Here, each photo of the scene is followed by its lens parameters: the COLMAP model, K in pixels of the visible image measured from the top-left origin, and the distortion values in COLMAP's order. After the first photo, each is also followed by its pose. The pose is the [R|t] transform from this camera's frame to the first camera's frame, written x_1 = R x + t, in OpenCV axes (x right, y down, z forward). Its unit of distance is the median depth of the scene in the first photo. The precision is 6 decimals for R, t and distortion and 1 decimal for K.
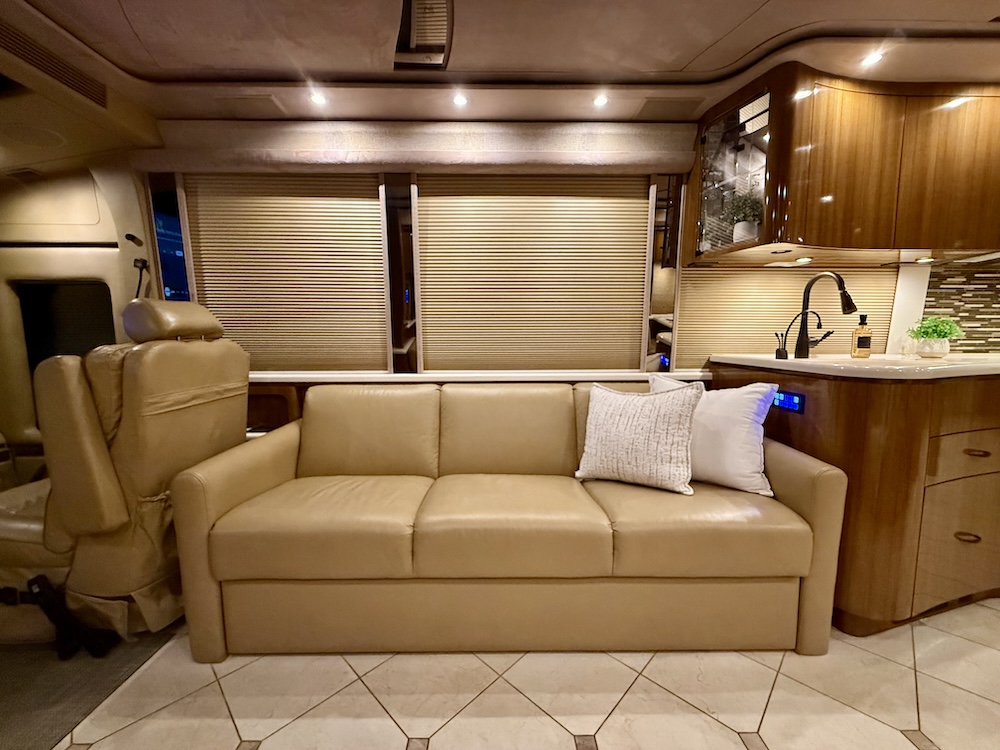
lens RADIAL K [[402.2, 0, 498.0], [0, 402.2, 375.7], [0, 0, 1]] dist [-0.000944, -0.000094]
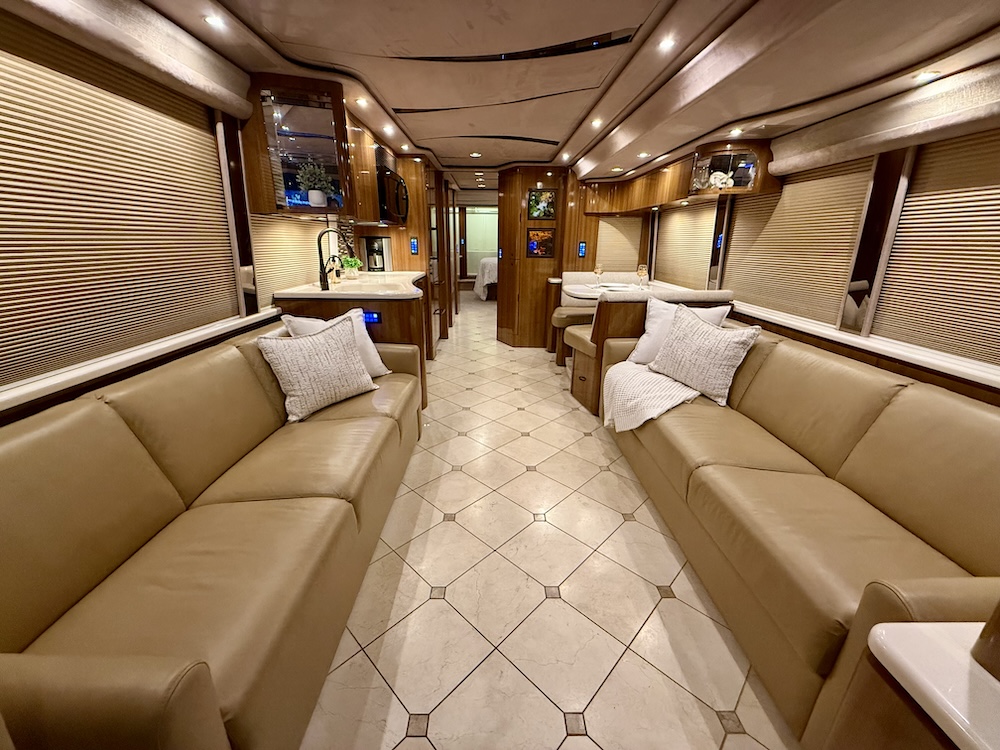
lens RADIAL K [[402.2, 0, 498.0], [0, 402.2, 375.7], [0, 0, 1]] dist [-0.000944, -0.000094]
pose [[-0.000329, -0.314850, 0.949141, -0.879351], [0.085391, 0.945666, 0.313727, -0.176966], [-0.996347, 0.081151, 0.026574, 0.438319]]
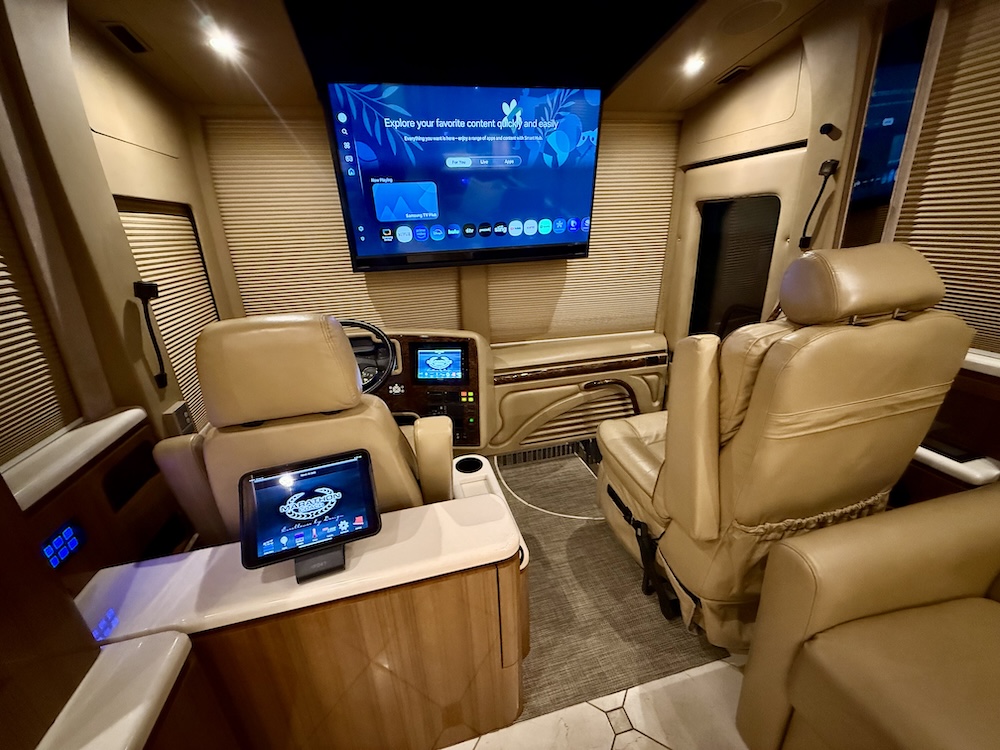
lens RADIAL K [[396.0, 0, 500.0], [0, 396.0, 375.0], [0, 0, 1]] dist [0.000068, -0.000007]
pose [[0.234992, 0.339269, -0.910865, -0.308994], [-0.049512, 0.940068, 0.337373, -0.167701], [0.970736, -0.034181, 0.237706, 0.299060]]
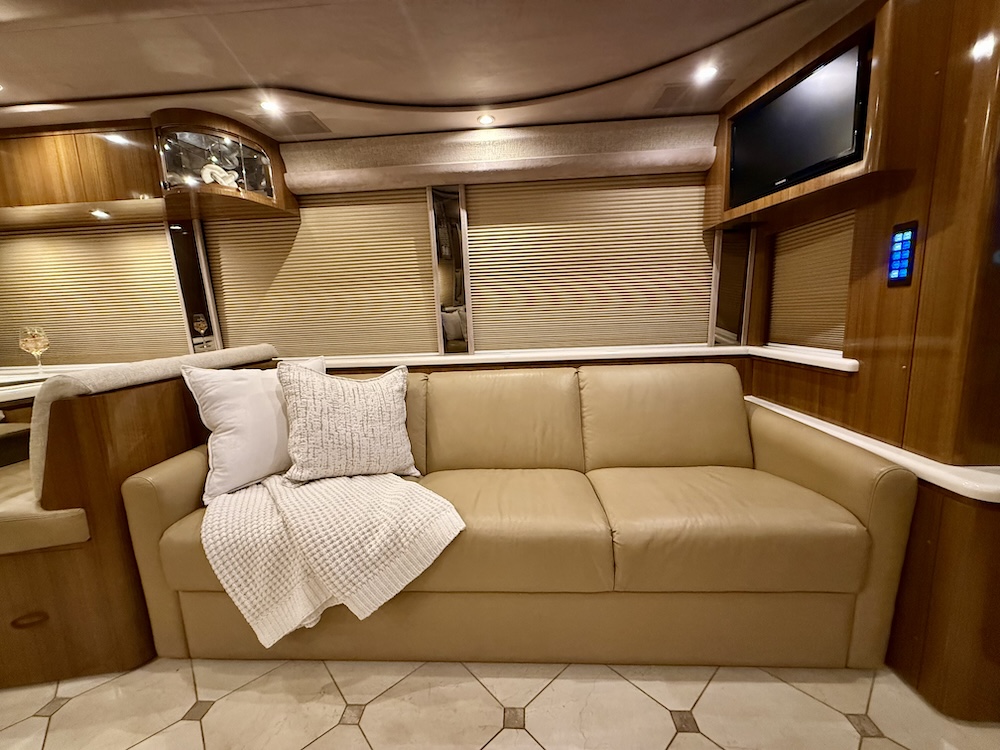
lens RADIAL K [[396.0, 0, 500.0], [0, 396.0, 375.0], [0, 0, 1]] dist [0.000068, -0.000007]
pose [[-0.996505, 0.034496, 0.076084, 0.103548], [0.052205, 0.968168, 0.244797, -0.058068], [-0.065217, 0.247913, -0.966585, 0.599897]]
